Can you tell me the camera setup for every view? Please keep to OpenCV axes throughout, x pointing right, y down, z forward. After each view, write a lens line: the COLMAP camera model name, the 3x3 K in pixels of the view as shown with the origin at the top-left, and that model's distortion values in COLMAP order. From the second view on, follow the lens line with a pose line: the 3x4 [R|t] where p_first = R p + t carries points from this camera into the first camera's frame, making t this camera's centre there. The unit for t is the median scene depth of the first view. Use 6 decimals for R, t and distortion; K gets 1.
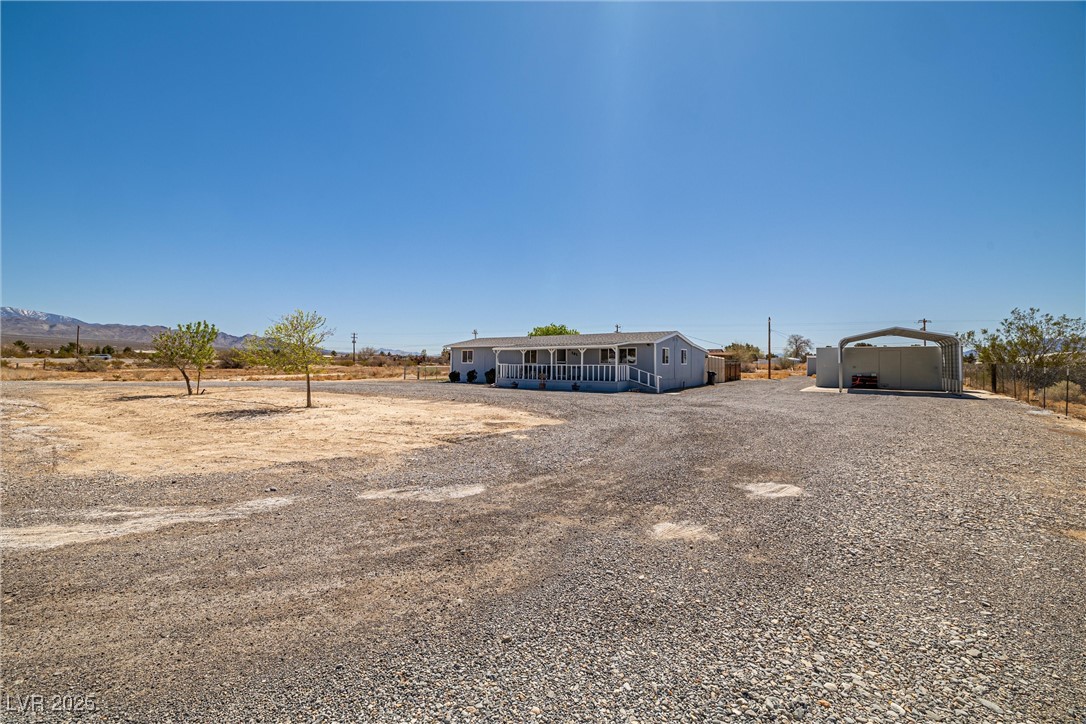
lens RADIAL K [[456.7, 0, 538.2], [0, 456.7, 360.0], [0, 0, 1]] dist [0.000137, 0.000064]
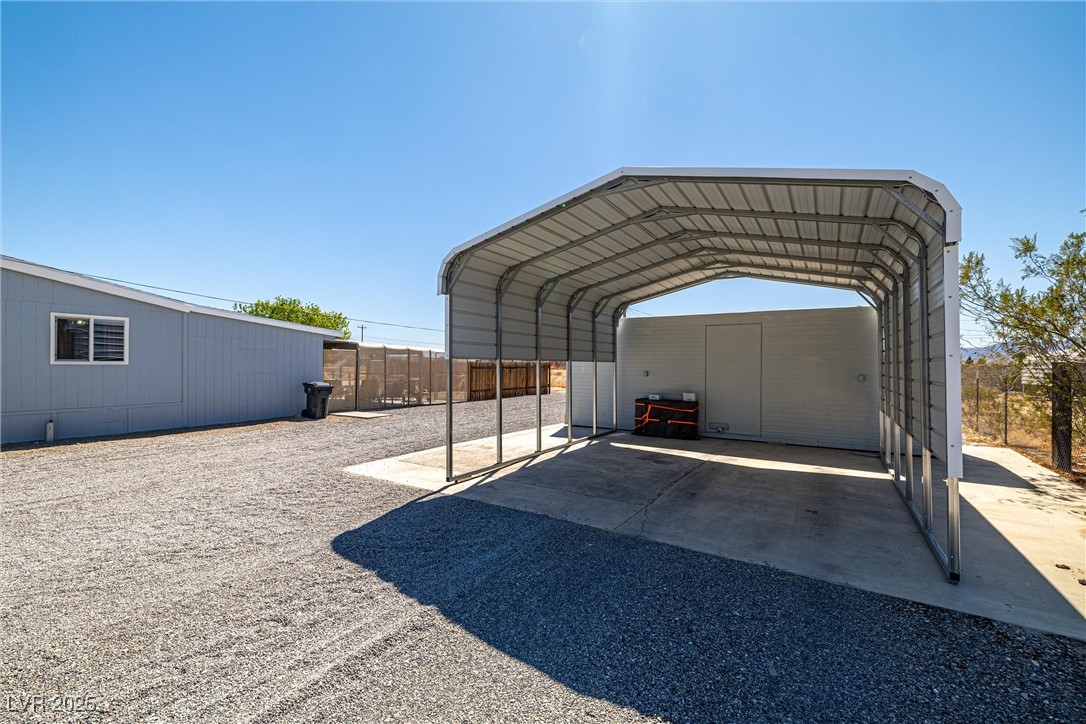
lens RADIAL K [[456.7, 0, 538.2], [0, 456.7, 360.0], [0, 0, 1]] dist [0.000137, 0.000064]
pose [[0.999985, 0.004658, 0.002827, 0.595092], [-0.004635, 0.999956, -0.008102, 0.008495], [-0.002865, 0.008088, 0.999963, 0.633110]]
